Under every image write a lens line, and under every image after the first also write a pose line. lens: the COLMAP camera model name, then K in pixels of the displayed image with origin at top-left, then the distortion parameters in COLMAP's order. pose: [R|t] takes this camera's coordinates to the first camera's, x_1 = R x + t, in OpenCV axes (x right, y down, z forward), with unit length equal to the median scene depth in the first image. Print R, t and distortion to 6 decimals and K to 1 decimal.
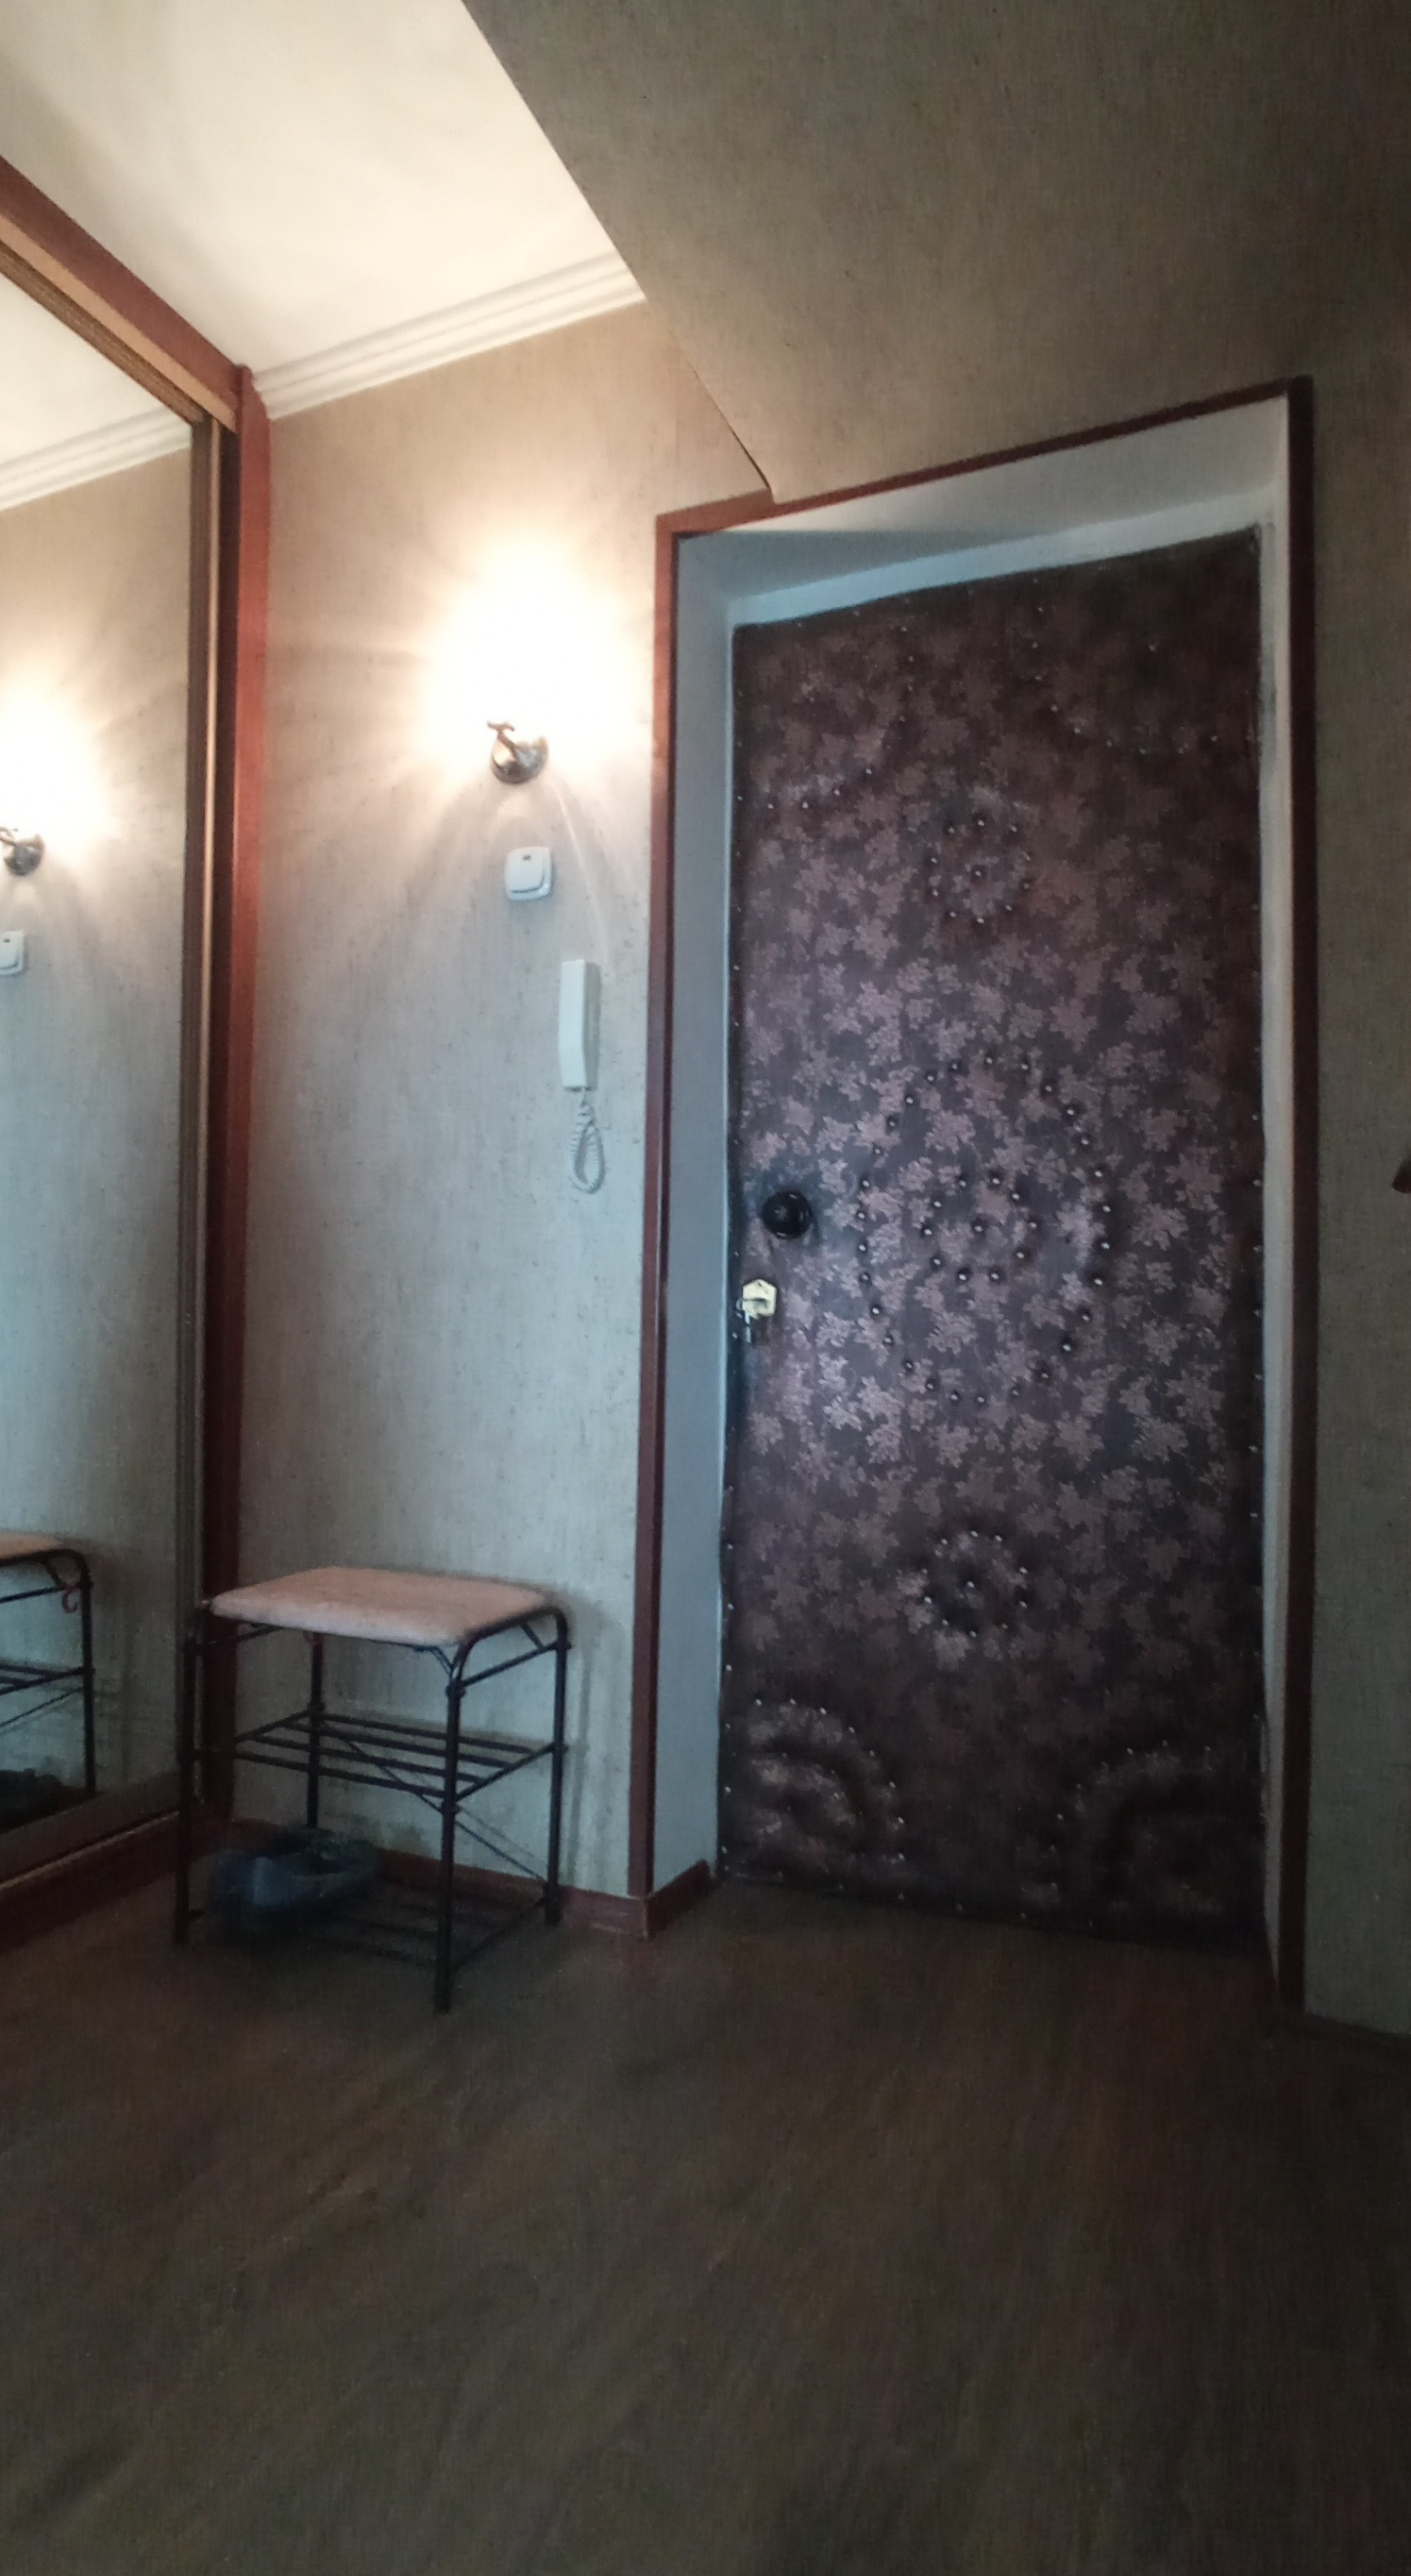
lens RADIAL K [[1429.6, 0, 701.2], [0, 1429.6, 1294.7], [0, 0, 1]] dist [-0.004323, 0.001305]
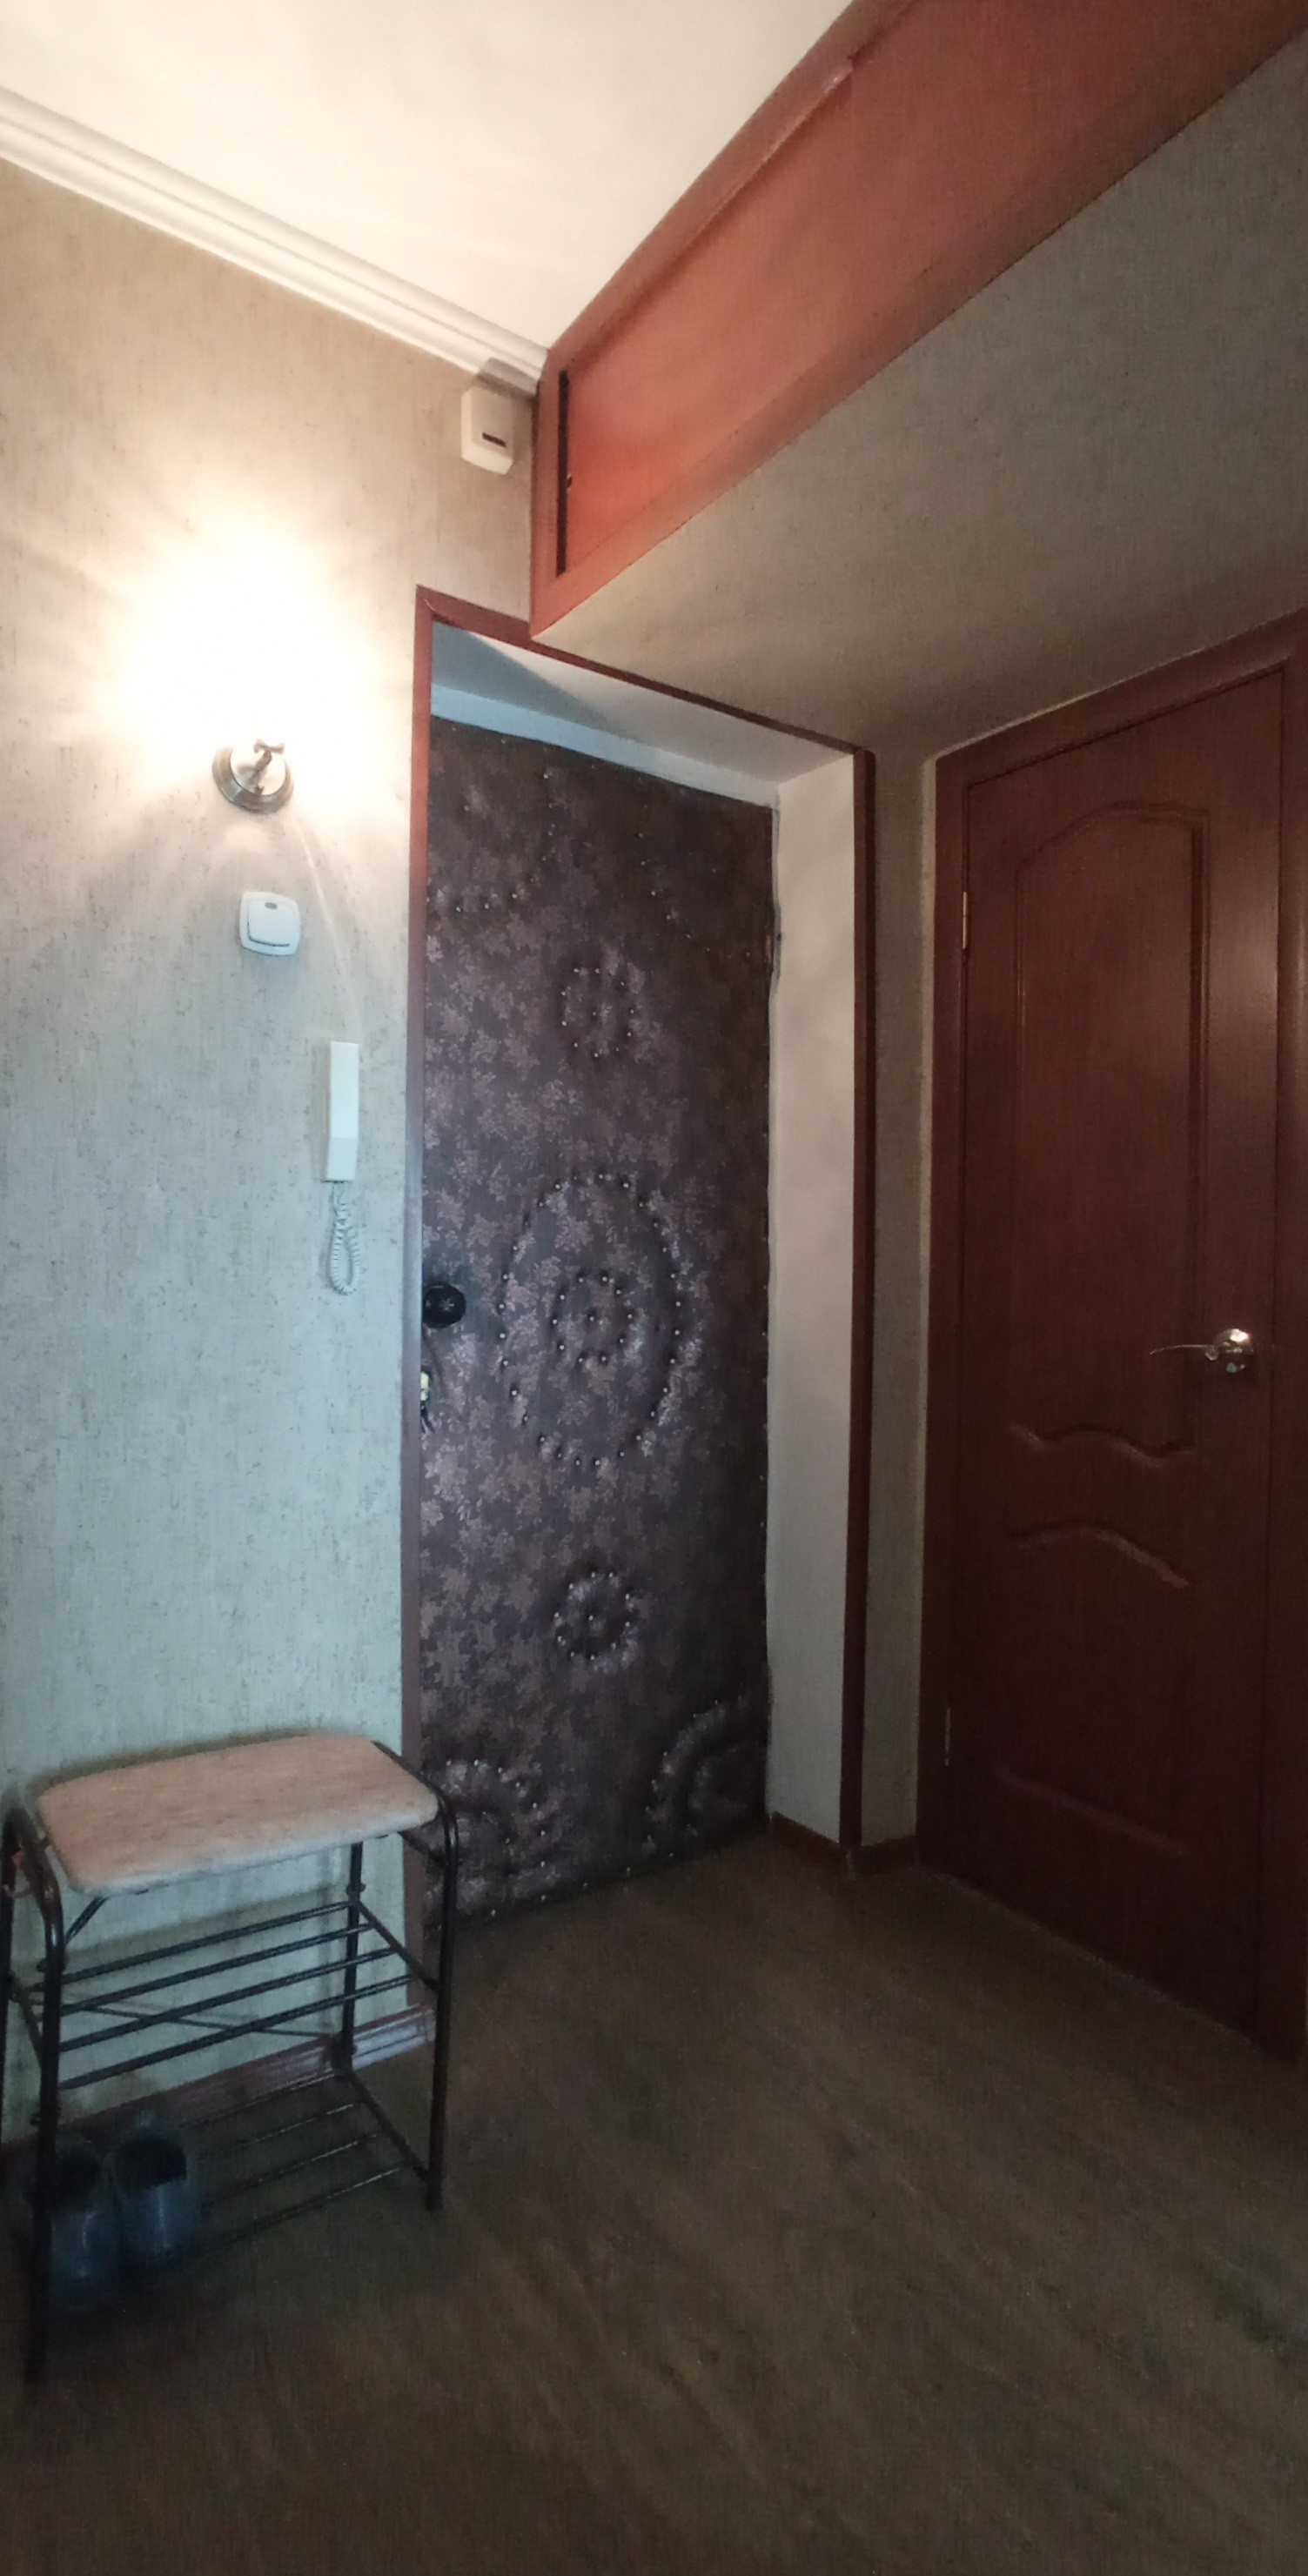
lens RADIAL K [[1313.3, 0, 648.8], [0, 1313.3, 1278.7], [0, 0, 1]] dist [-0.006263, 0.003606]
pose [[0.525411, -0.012732, 0.850753, -0.695480], [-0.035197, 0.998707, 0.036684, -0.118870], [-0.850120, -0.049219, 0.524283, 0.383711]]
